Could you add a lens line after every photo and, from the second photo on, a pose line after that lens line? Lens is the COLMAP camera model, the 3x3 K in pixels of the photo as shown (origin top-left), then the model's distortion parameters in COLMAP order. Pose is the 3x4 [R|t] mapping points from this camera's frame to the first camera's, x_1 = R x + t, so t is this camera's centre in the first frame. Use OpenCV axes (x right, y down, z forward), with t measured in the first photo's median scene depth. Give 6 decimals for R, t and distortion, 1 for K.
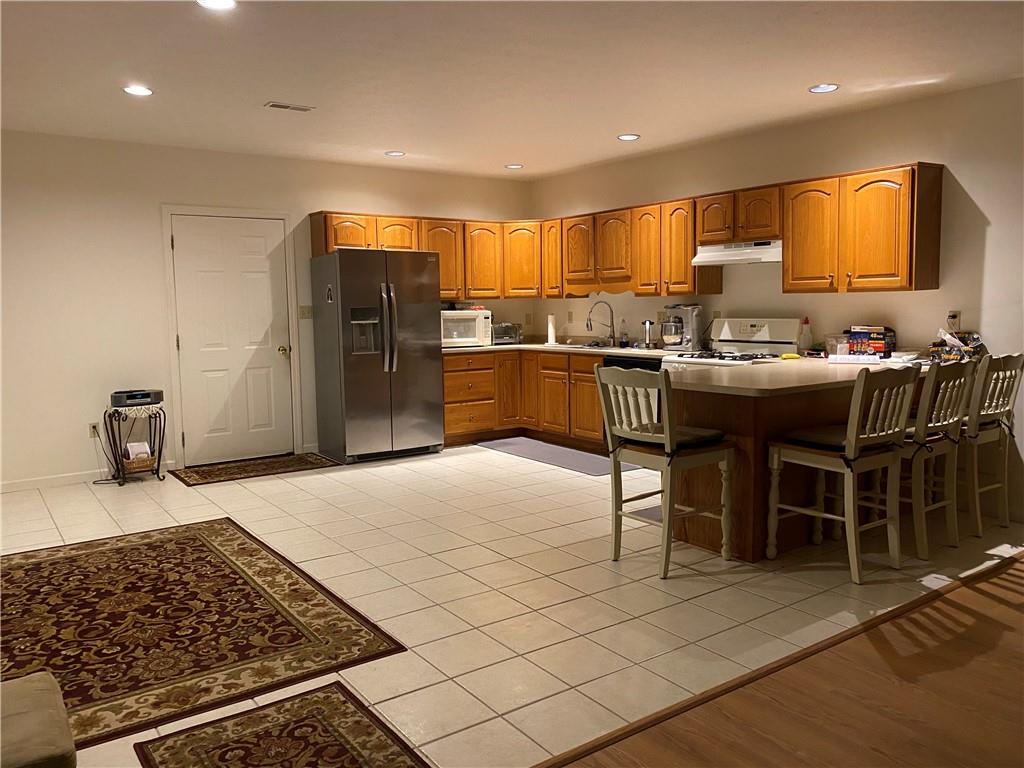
lens RADIAL K [[790.9, 0, 519.1], [0, 790.9, 387.8], [0, 0, 1]] dist [0.072971, -0.021974]
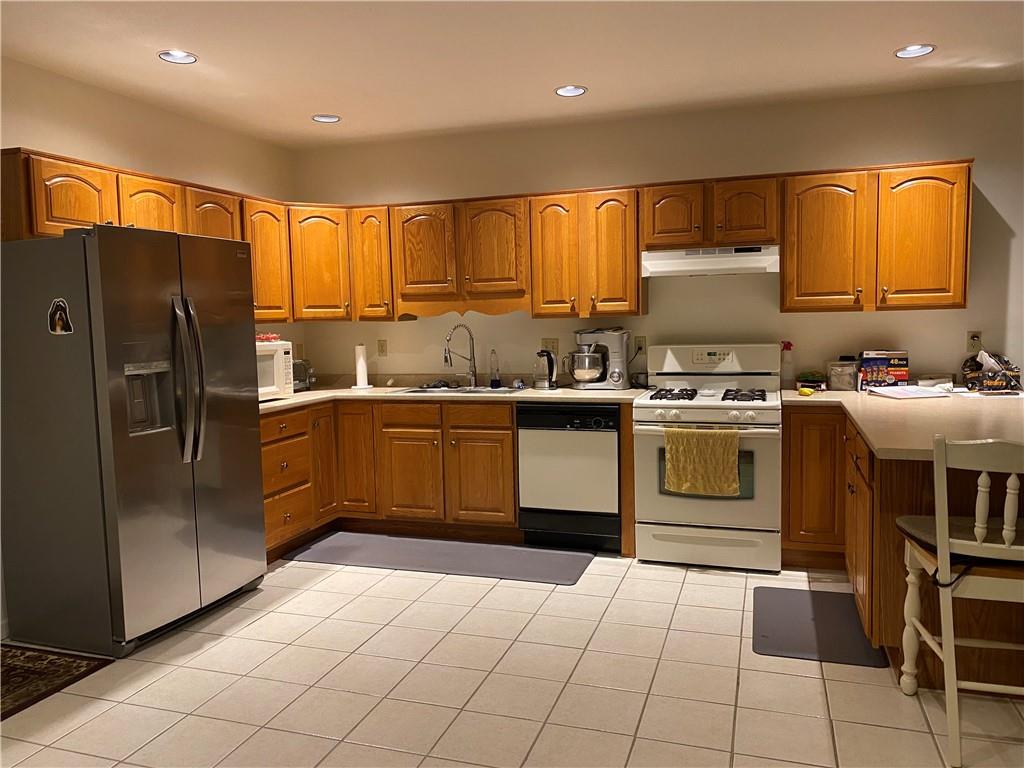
lens RADIAL K [[790.9, 0, 507.7], [0, 790.9, 378.9], [0, 0, 1]] dist [0.072971, -0.021974]
pose [[0.810725, -0.052584, 0.583061, -0.303390], [0.074181, 0.997157, -0.013217, -0.052617], [-0.580709, 0.053967, 0.812321, 0.436677]]
